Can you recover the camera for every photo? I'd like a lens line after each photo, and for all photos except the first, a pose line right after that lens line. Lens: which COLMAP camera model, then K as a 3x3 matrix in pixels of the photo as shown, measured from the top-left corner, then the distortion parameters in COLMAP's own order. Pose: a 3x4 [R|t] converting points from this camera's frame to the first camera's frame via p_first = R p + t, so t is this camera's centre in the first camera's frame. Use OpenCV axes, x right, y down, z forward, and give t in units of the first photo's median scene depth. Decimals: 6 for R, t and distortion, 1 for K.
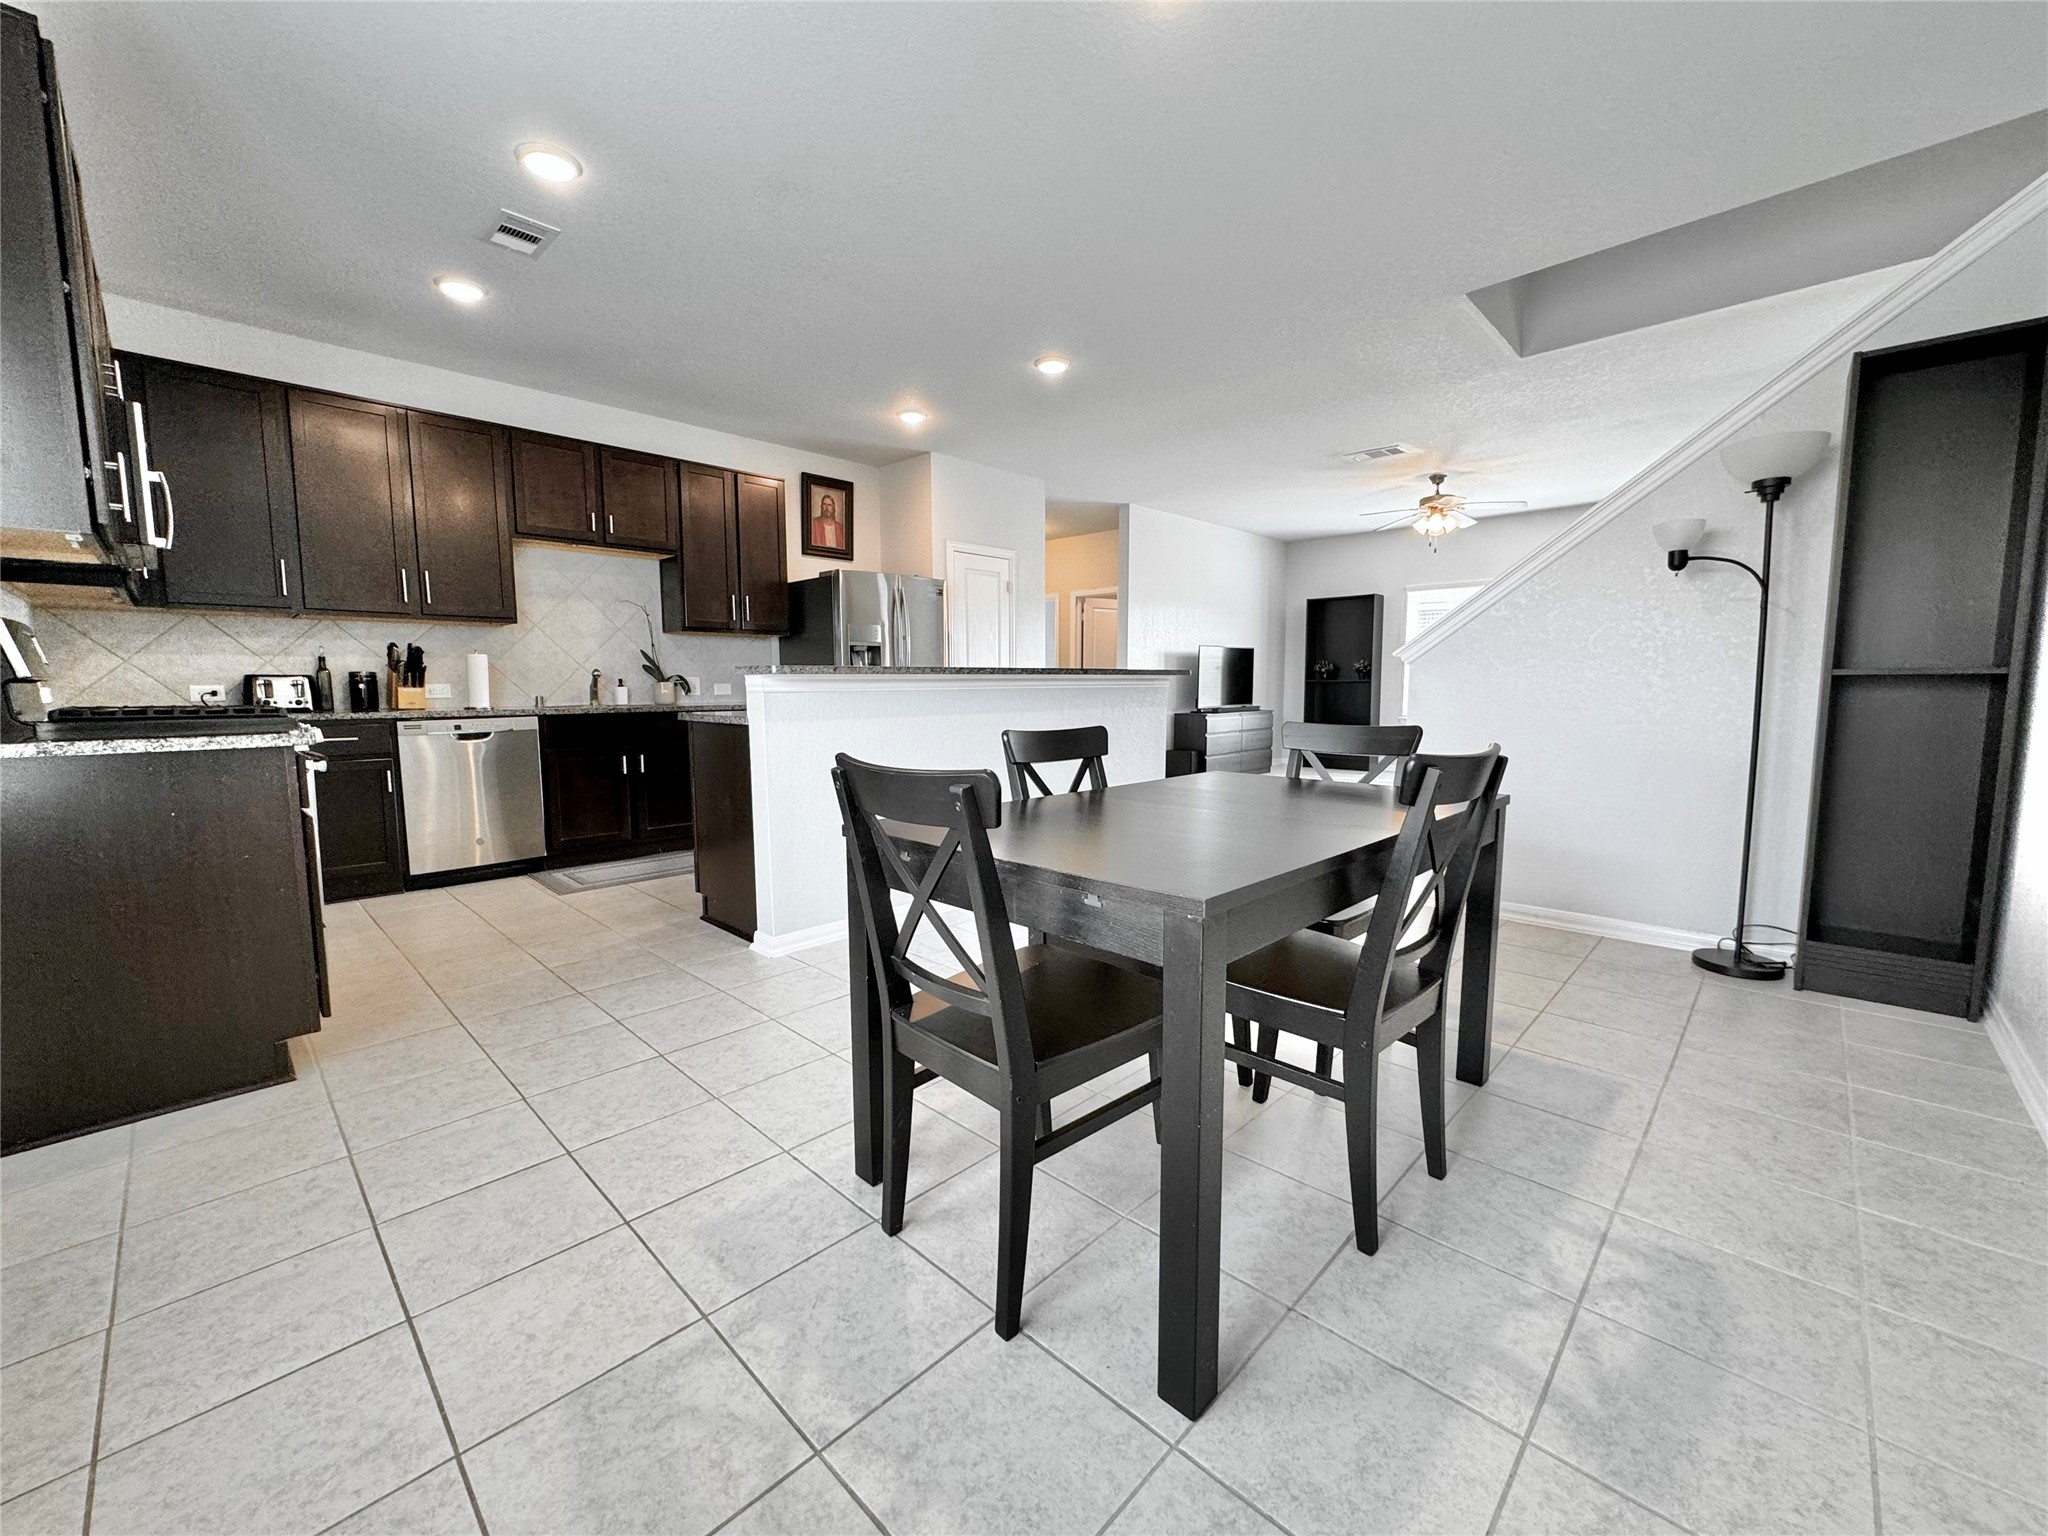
lens RADIAL K [[814.2, 0, 1012.0], [0, 814.2, 769.7], [0, 0, 1]] dist [-0.003329, -0.000019]
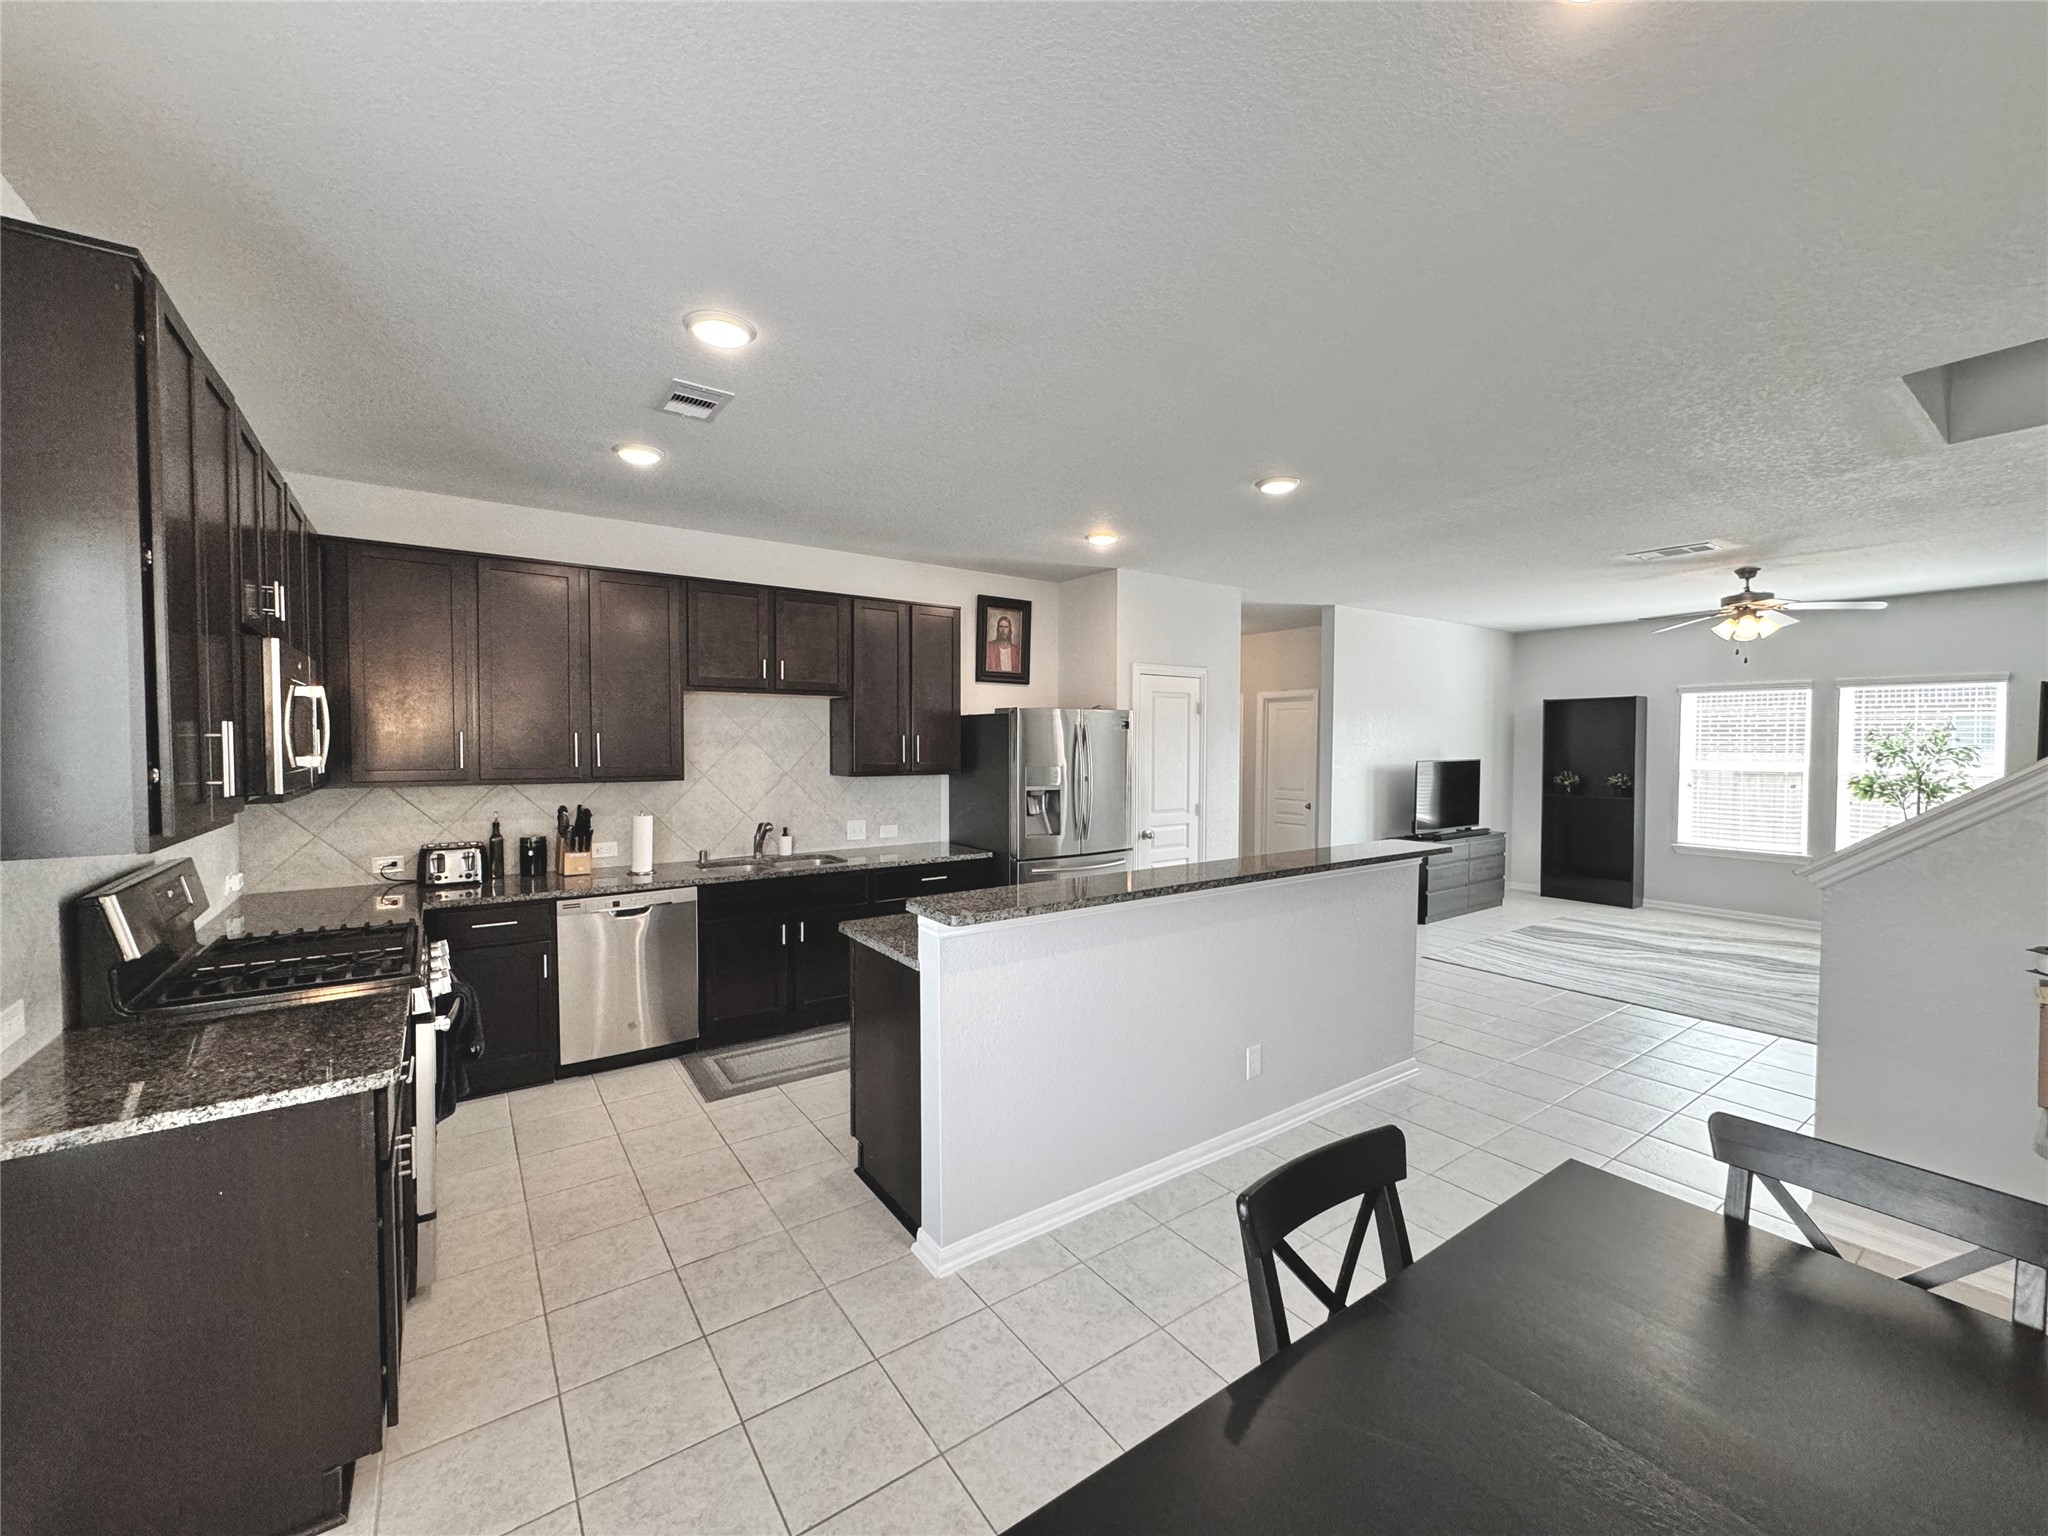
lens RADIAL K [[814.2, 0, 1013.4], [0, 814.2, 776.0], [0, 0, 1]] dist [-0.003329, -0.000019]
pose [[0.982545, 0.013585, -0.185530, -0.051422], [-0.026050, 0.997551, -0.064915, -0.119443], [0.184194, 0.068615, 0.980492, 0.128159]]
